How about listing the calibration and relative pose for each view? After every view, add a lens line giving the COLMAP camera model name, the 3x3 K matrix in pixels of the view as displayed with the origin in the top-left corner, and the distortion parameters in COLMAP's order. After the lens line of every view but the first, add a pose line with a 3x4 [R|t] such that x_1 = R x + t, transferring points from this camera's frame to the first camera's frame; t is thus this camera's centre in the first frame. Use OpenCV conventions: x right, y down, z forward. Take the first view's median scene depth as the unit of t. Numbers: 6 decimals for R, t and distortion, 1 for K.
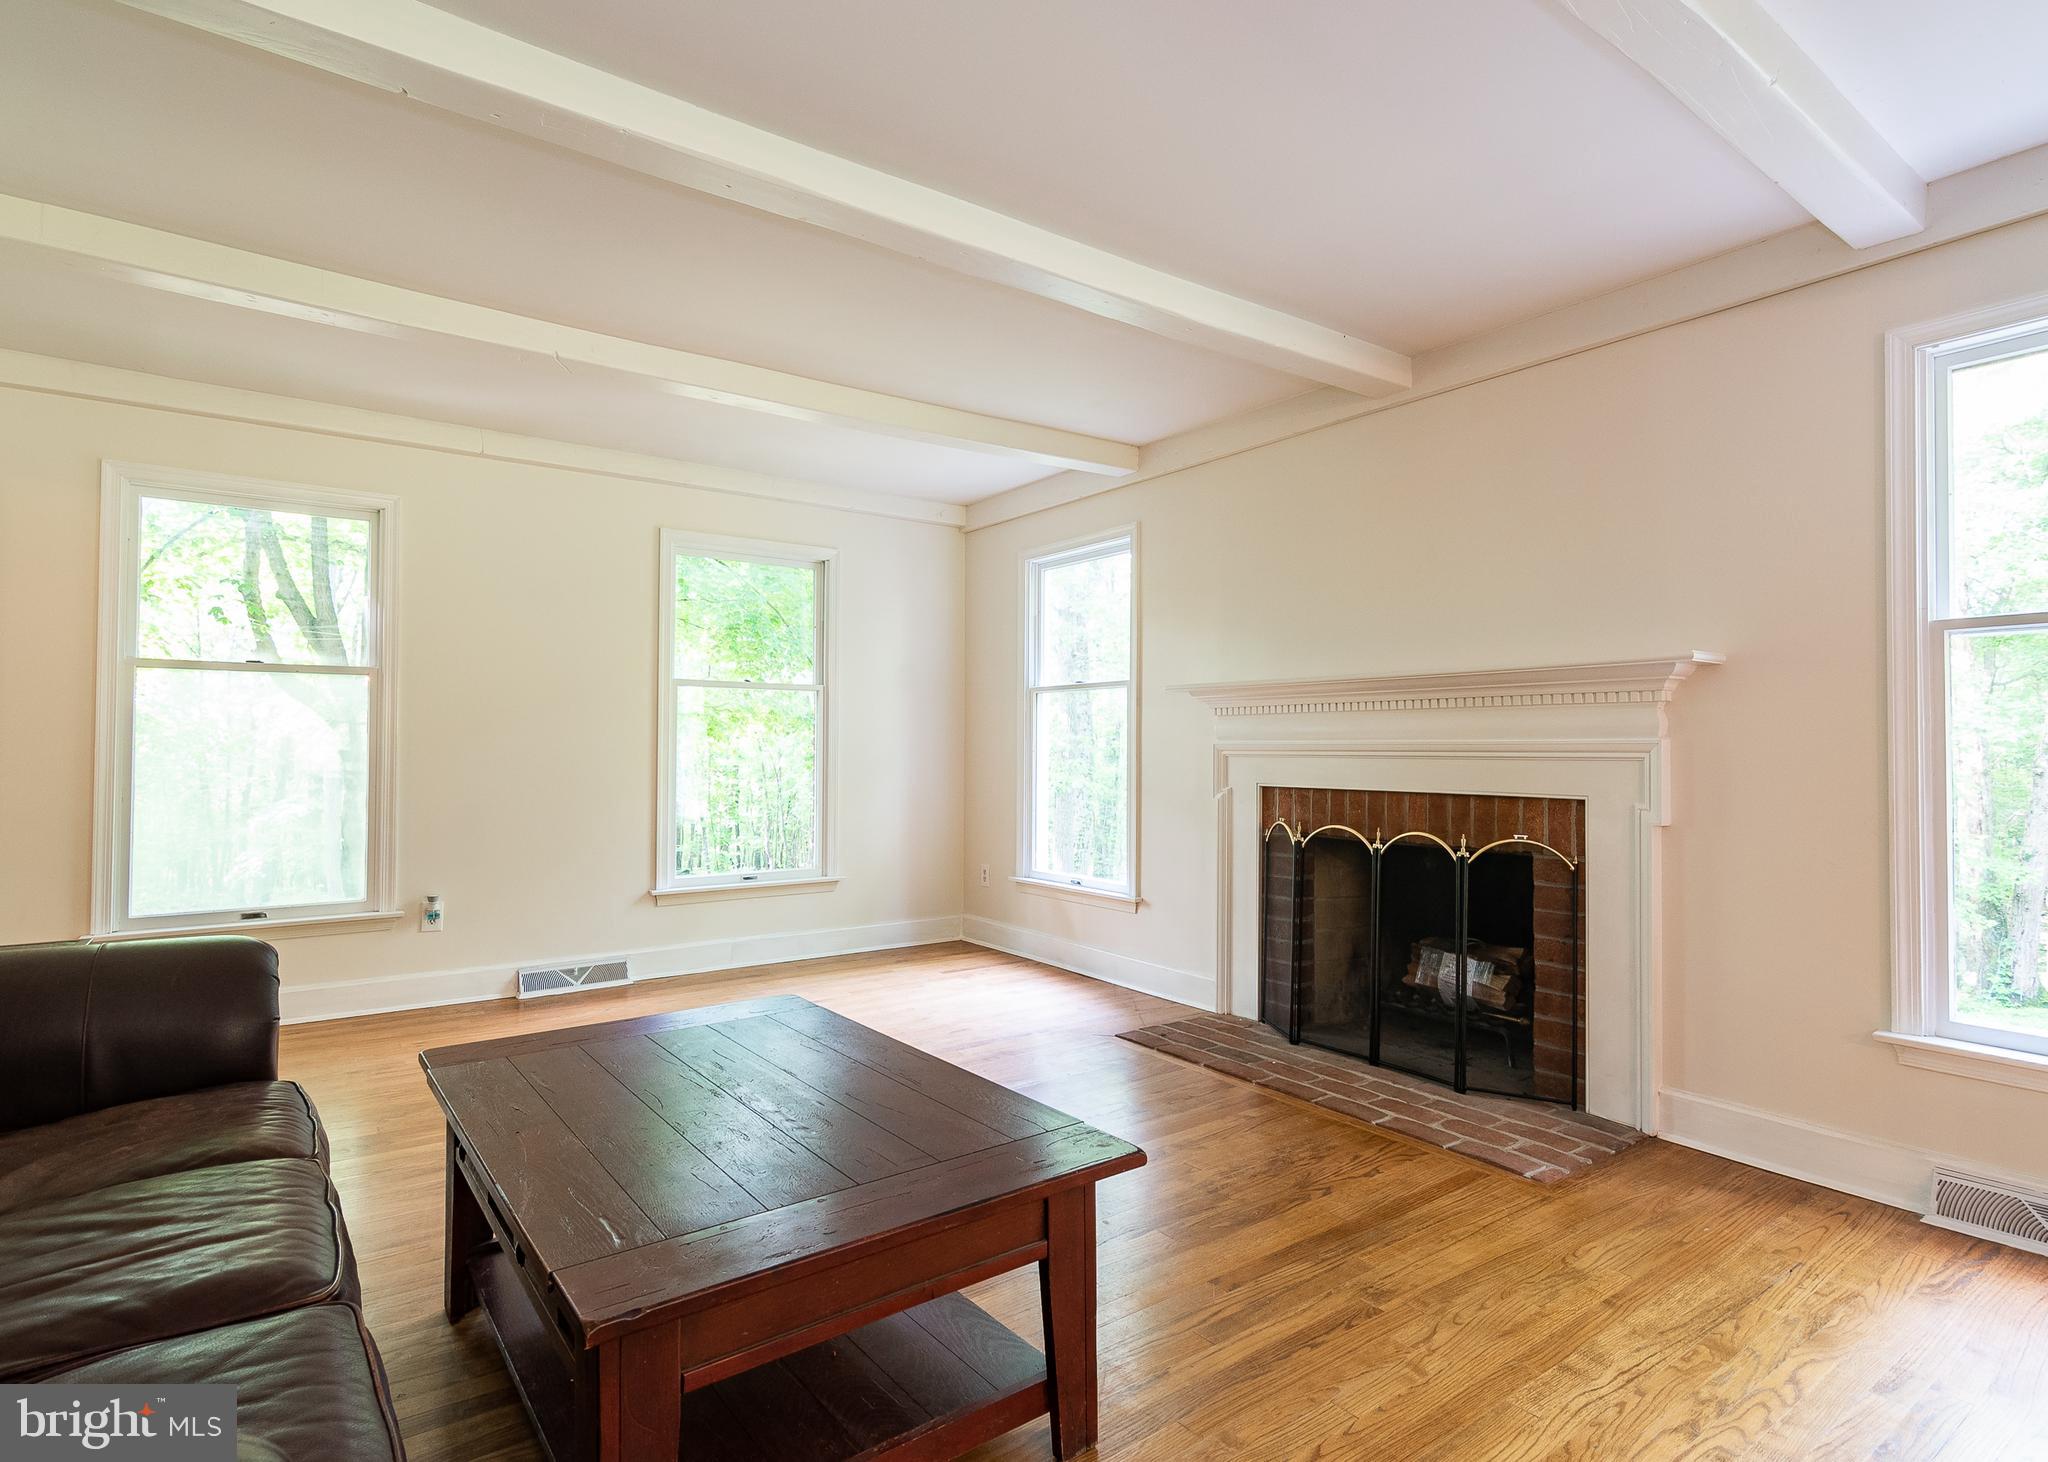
lens RADIAL K [[1052.3, 0, 1021.2], [0, 1052.3, 724.2], [0, 0, 1]] dist [-0.000535, 0.001587]
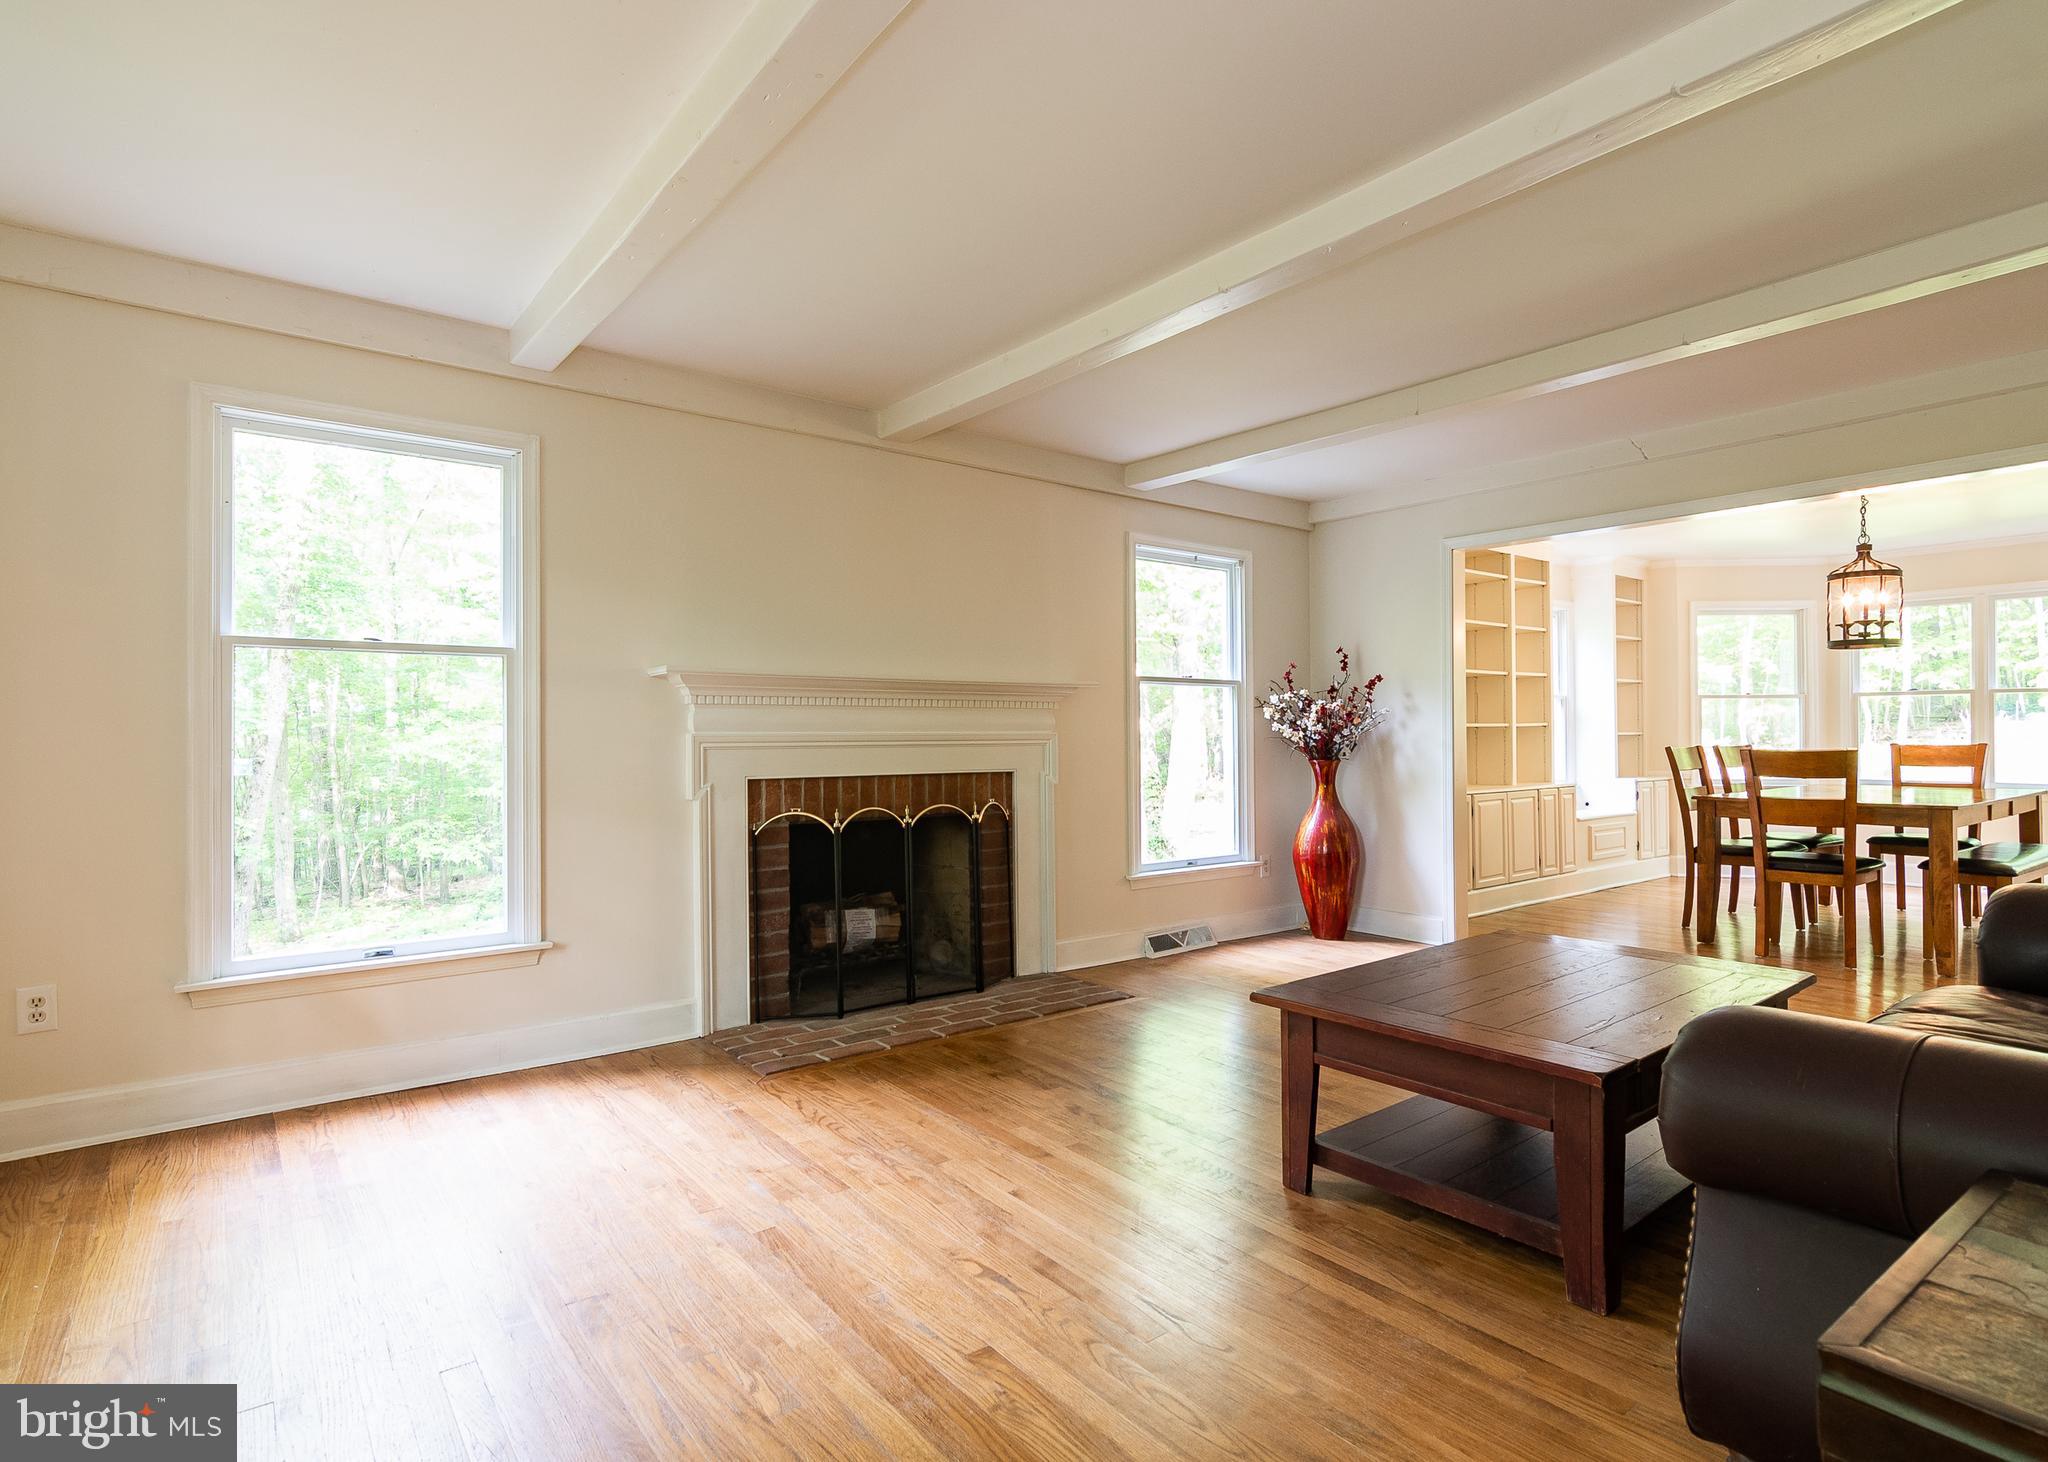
lens RADIAL K [[1052.3, 0, 1021.2], [0, 1052.3, 724.2], [0, 0, 1]] dist [-0.000535, 0.001587]
pose [[-0.034171, 0.006420, 0.999395, -0.752558], [-0.019266, 0.999789, -0.007082, 0.010712], [-0.999230, -0.019496, -0.034040, 0.798806]]
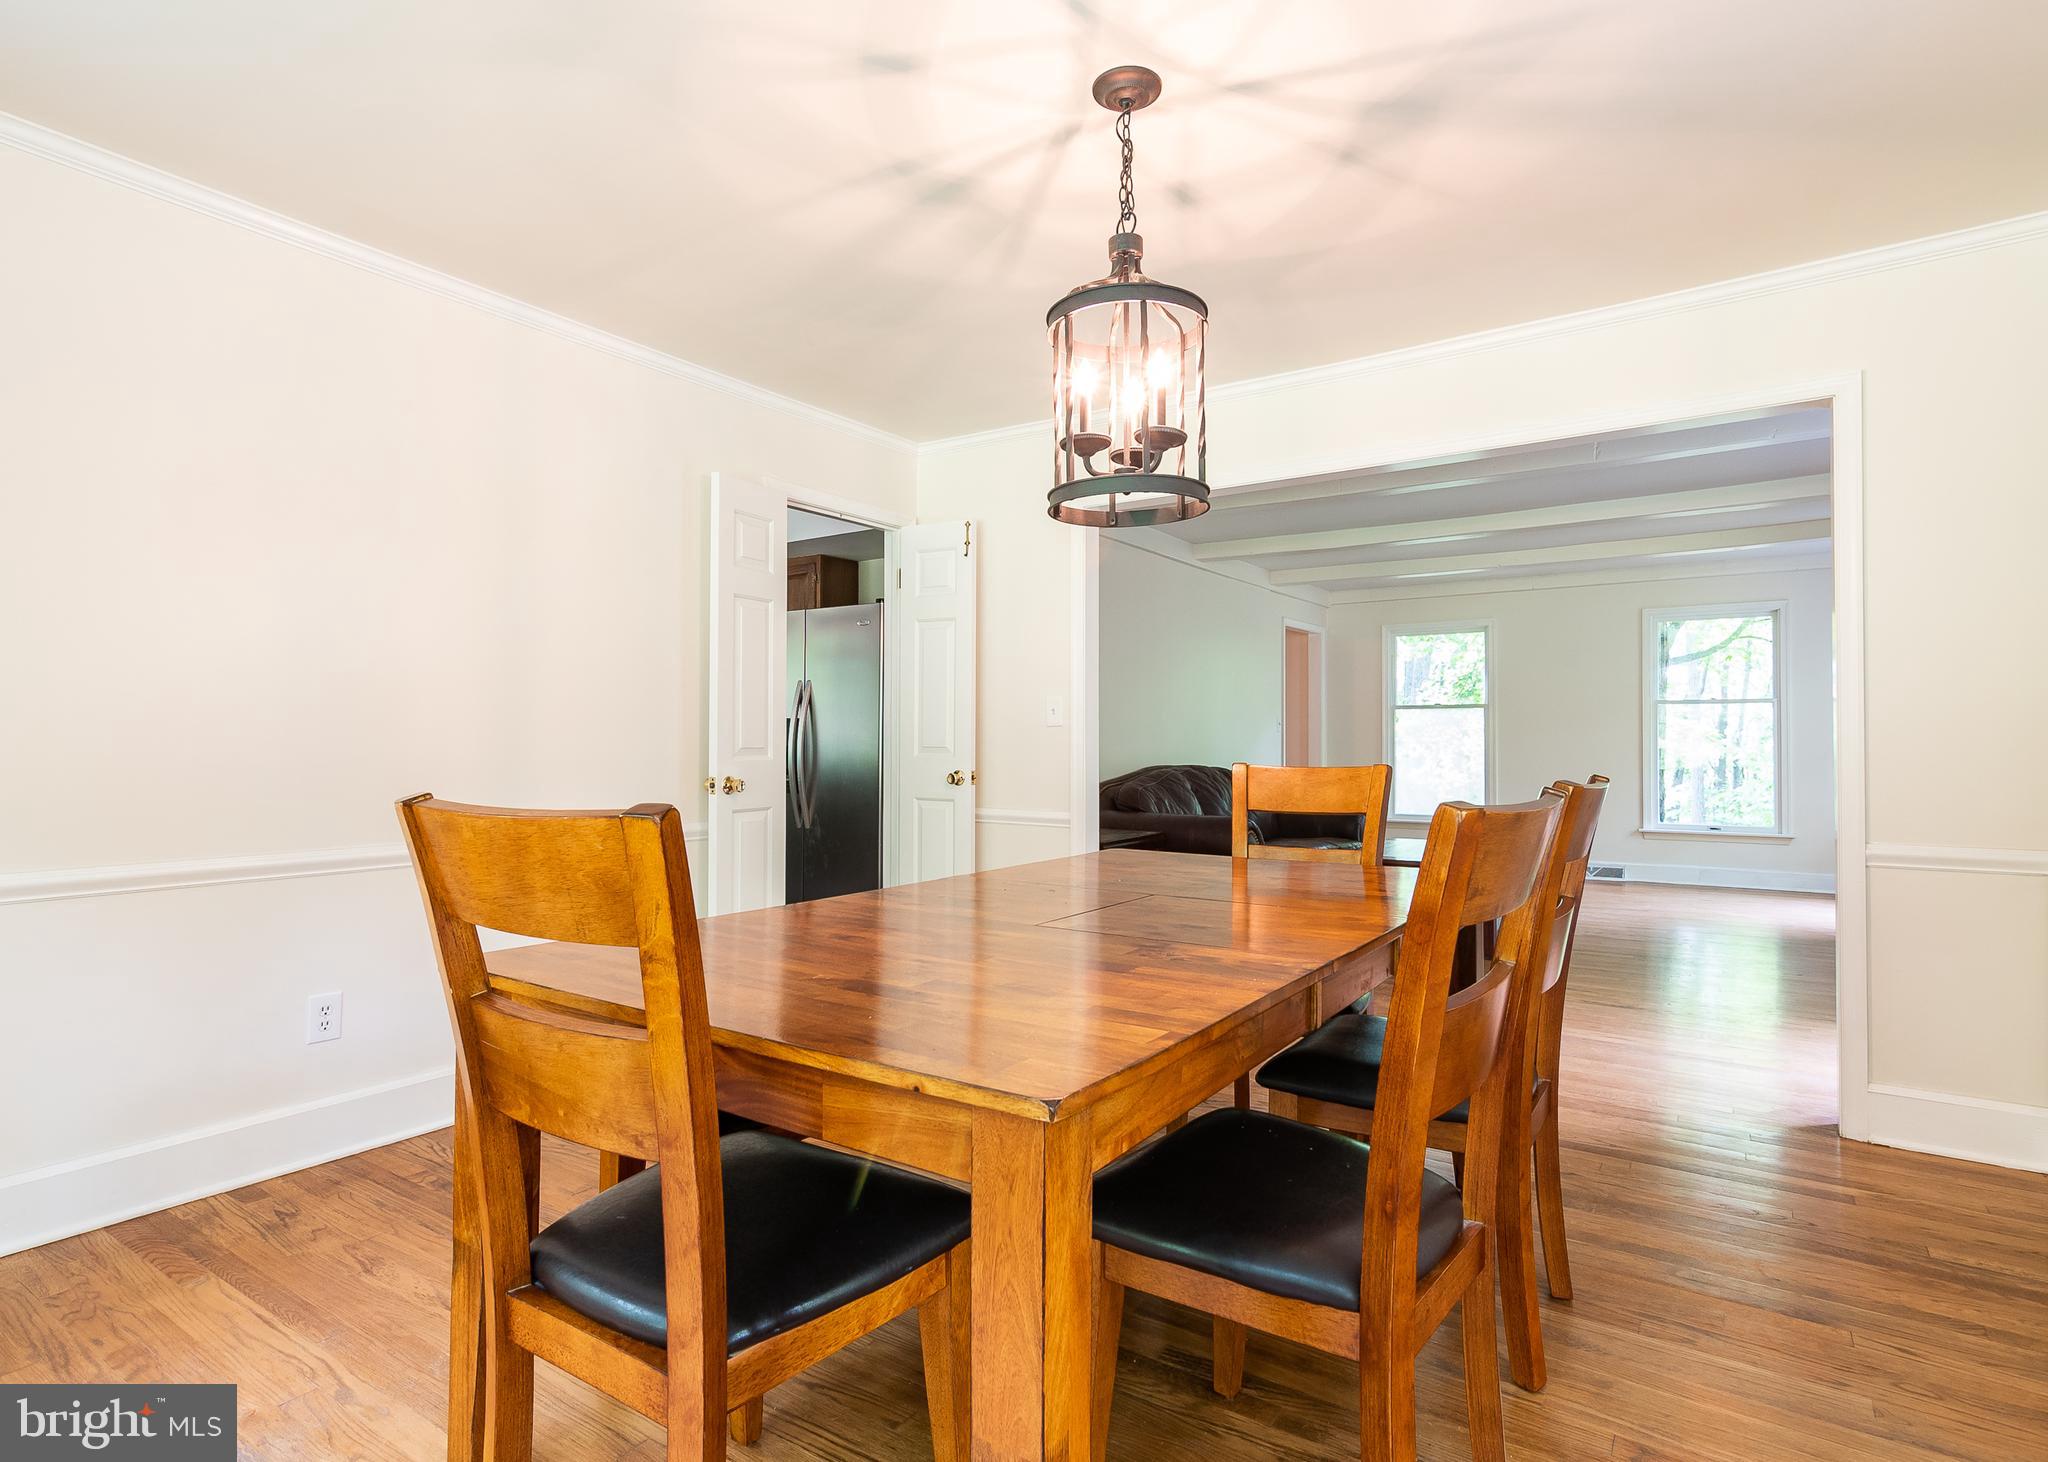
lens RADIAL K [[1052.3, 0, 1021.2], [0, 1052.3, 724.2], [0, 0, 1]] dist [-0.000535, 0.001587]
pose [[0.339722, -0.012230, -0.940446, 1.074772], [0.021741, 0.999750, -0.005148, -0.025018], [0.940275, -0.018698, 0.339903, -0.589452]]
